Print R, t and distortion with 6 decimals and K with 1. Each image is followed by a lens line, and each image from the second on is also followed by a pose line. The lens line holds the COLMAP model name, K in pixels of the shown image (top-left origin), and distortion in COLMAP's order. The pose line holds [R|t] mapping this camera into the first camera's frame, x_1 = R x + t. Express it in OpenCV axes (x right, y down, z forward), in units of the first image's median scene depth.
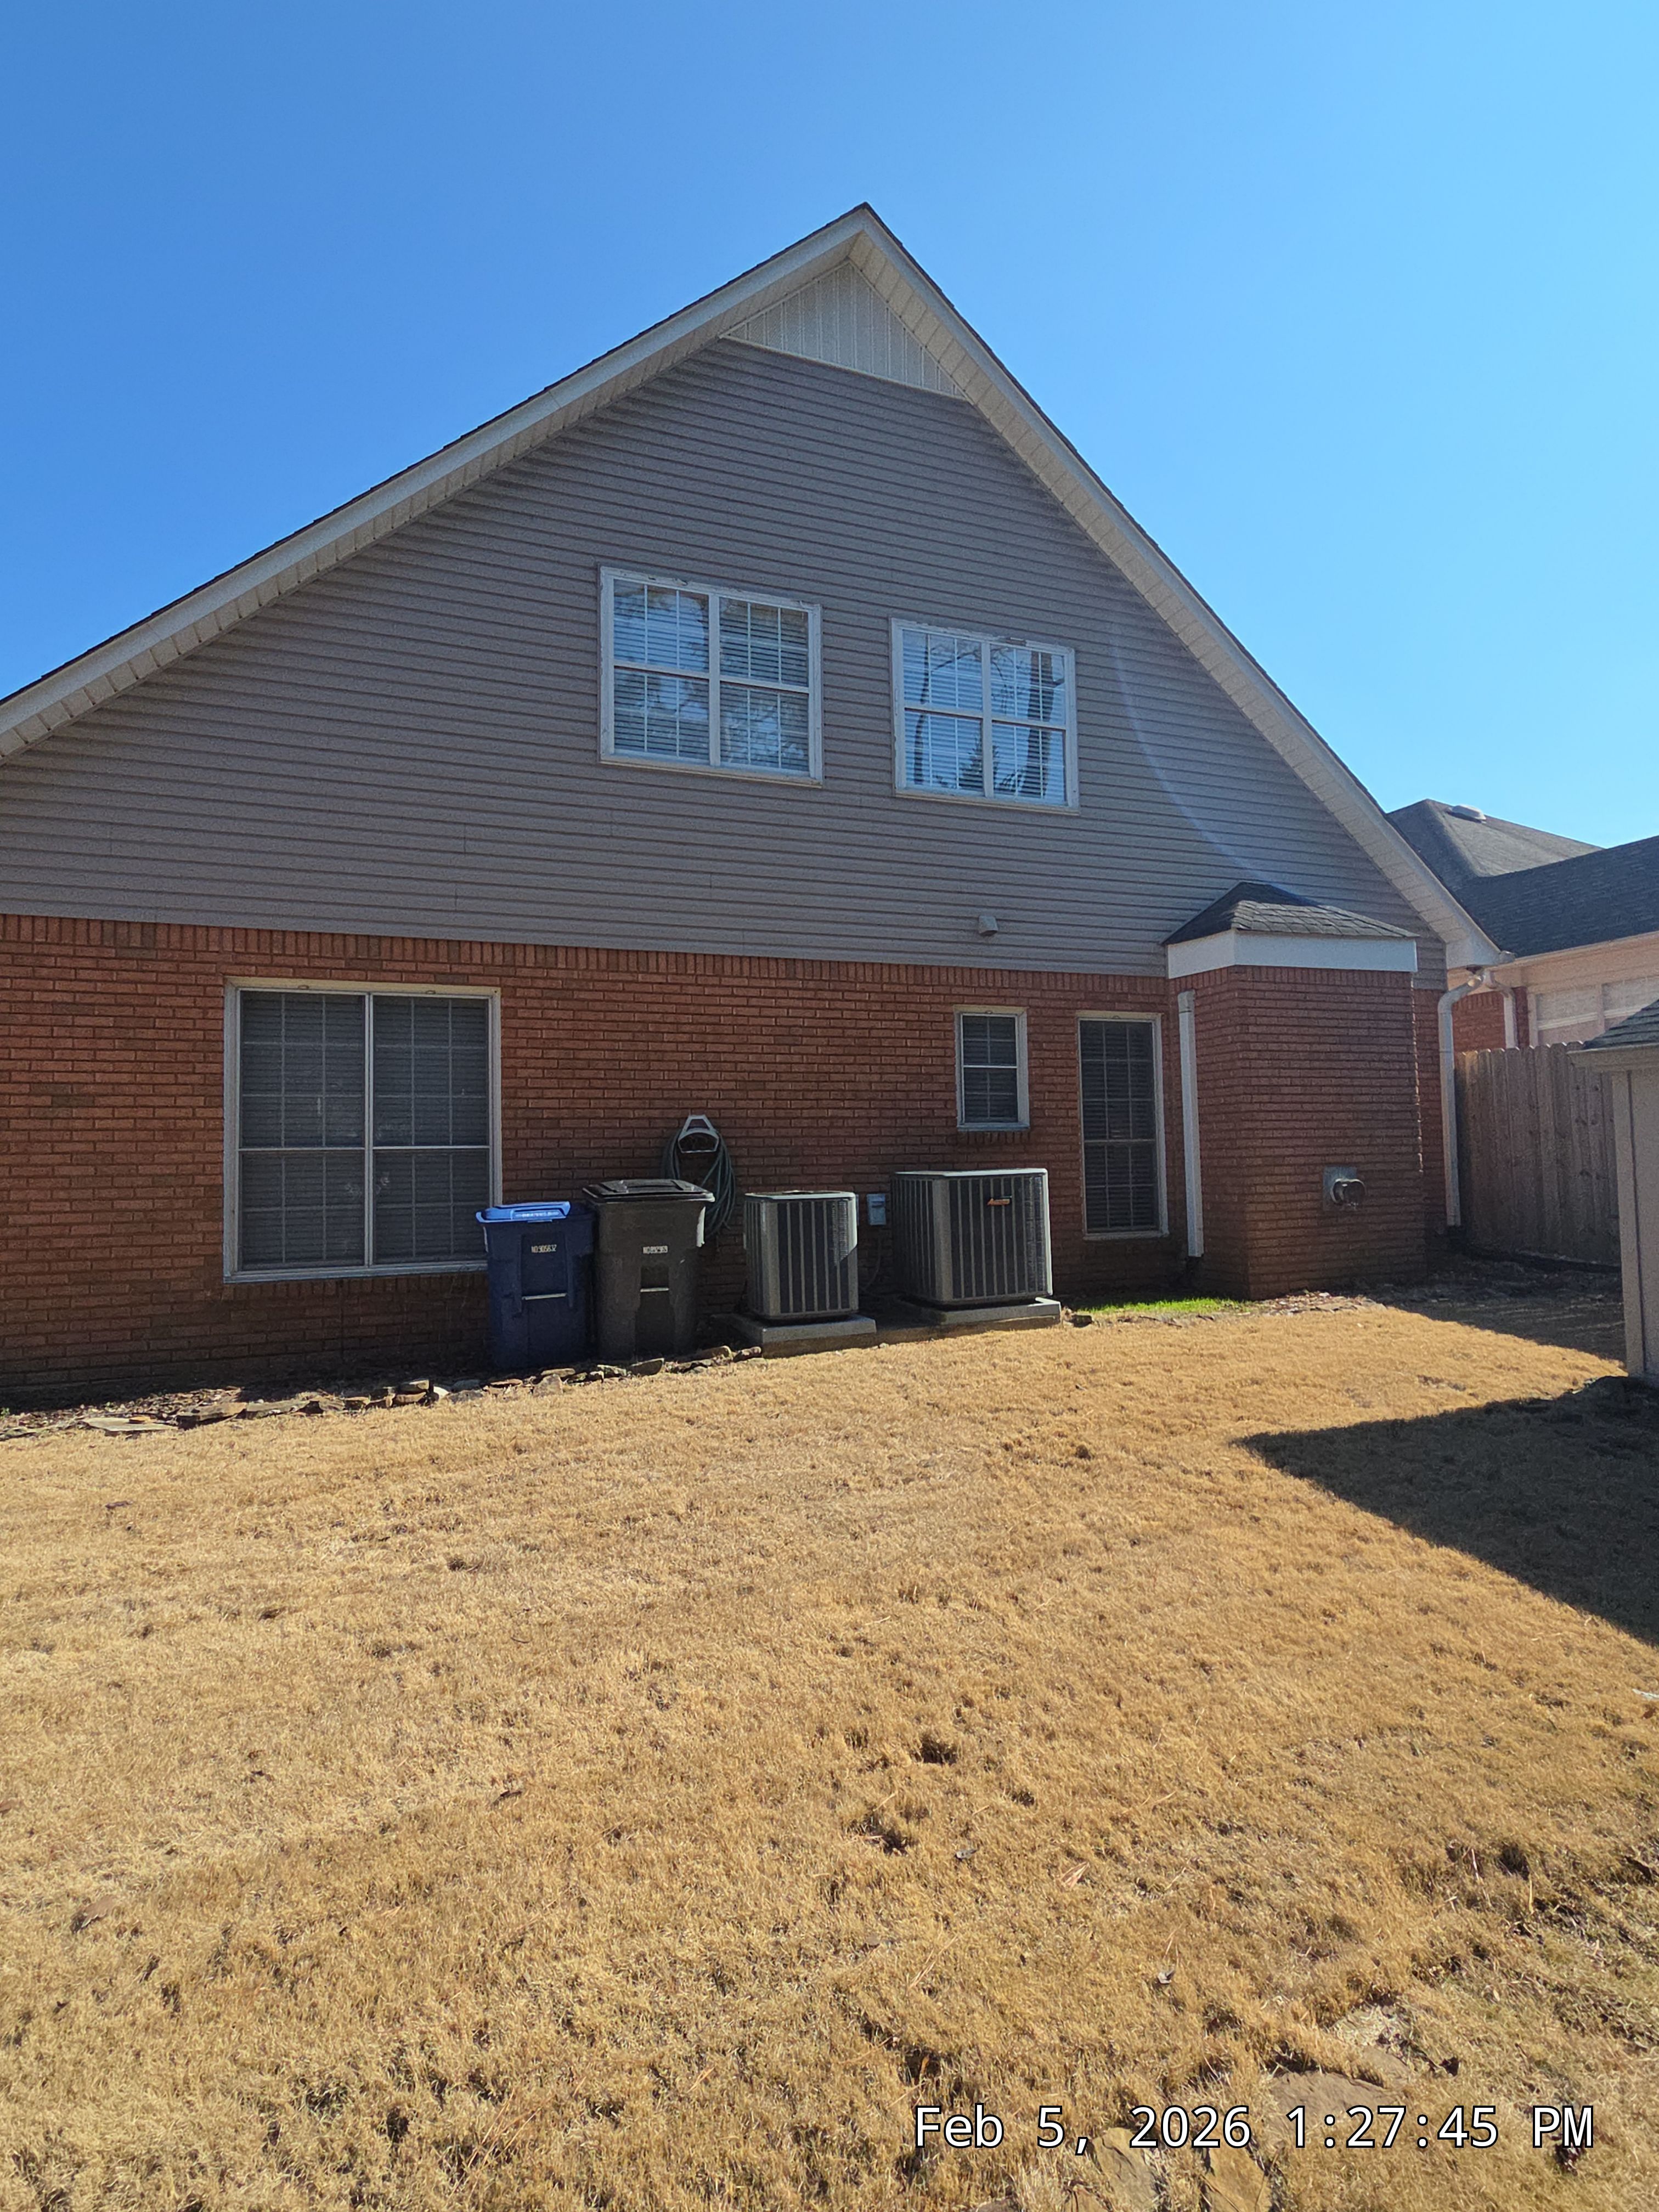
lens RADIAL K [[1161.3, 0, 844.7], [0, 1161.3, 1118.9], [0, 0, 1]] dist [0.009204, -0.001196]
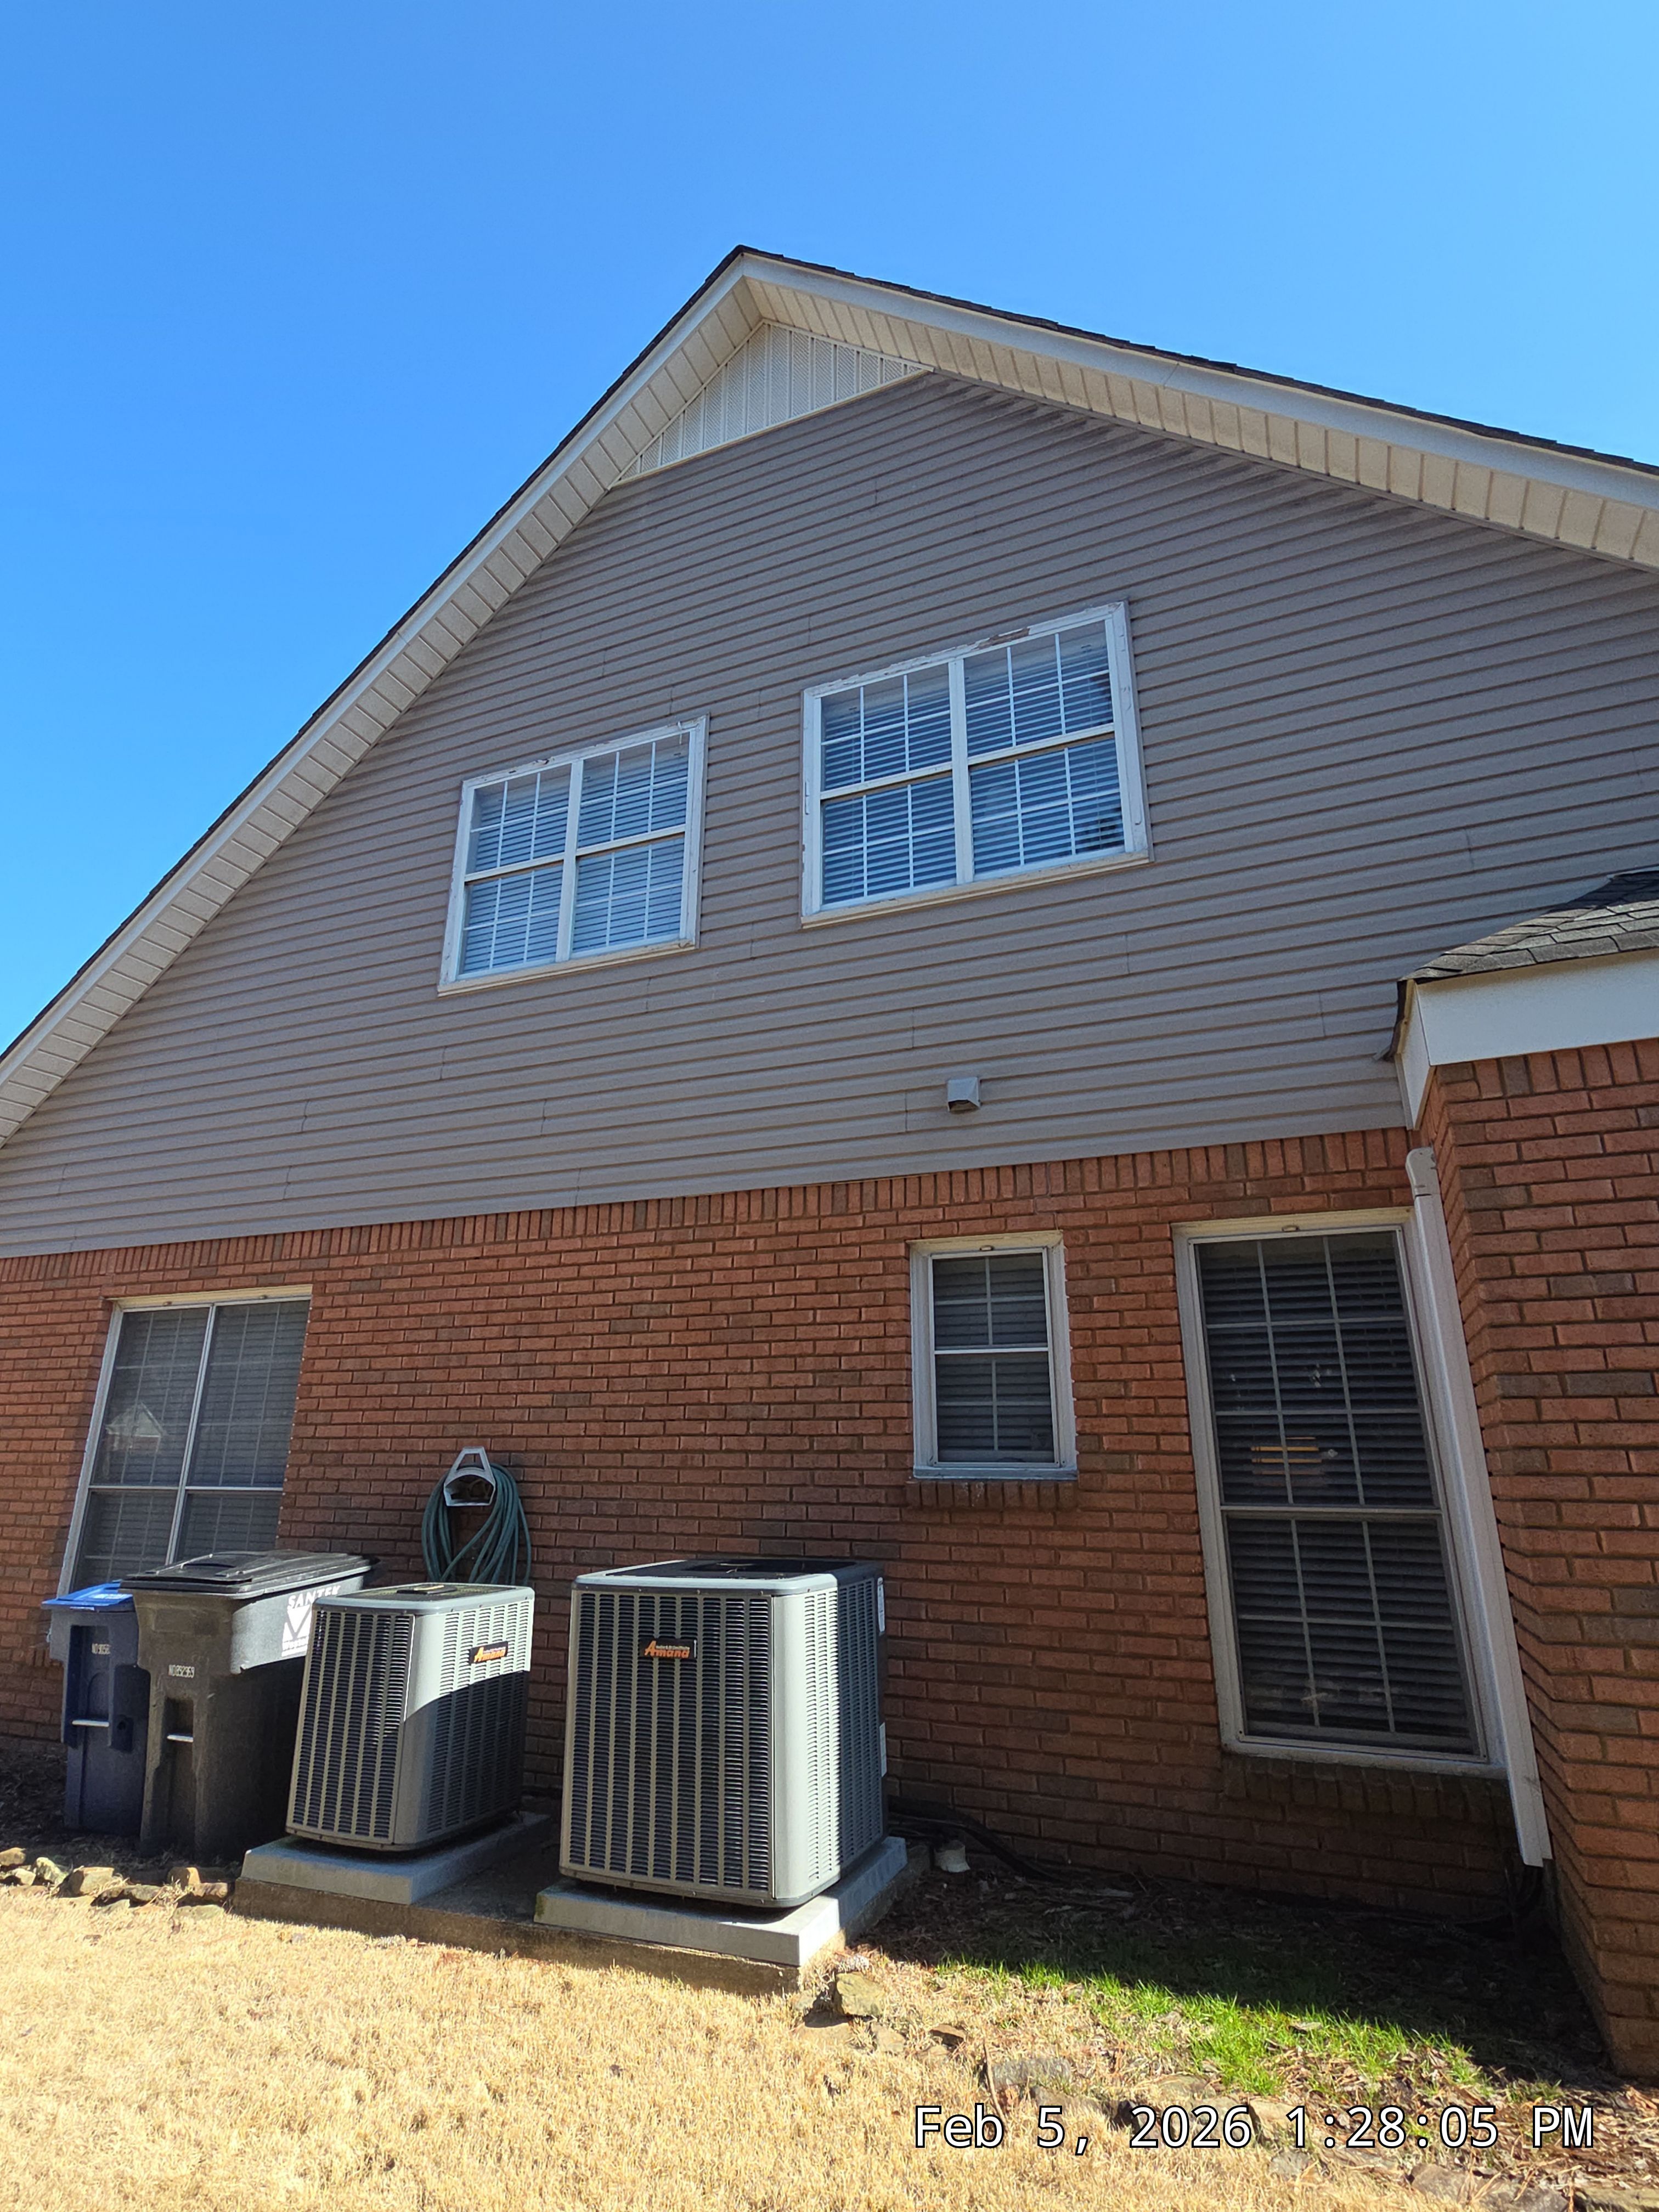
lens RADIAL K [[1161.3, 0, 784.9], [0, 1161.3, 1095.2], [0, 0, 1]] dist [0.009204, -0.001196]
pose [[0.699127, -0.195372, -0.687787, 0.490952], [0.009169, 0.964314, -0.264601, -0.019841], [0.714939, 0.178683, 0.675970, 0.611942]]
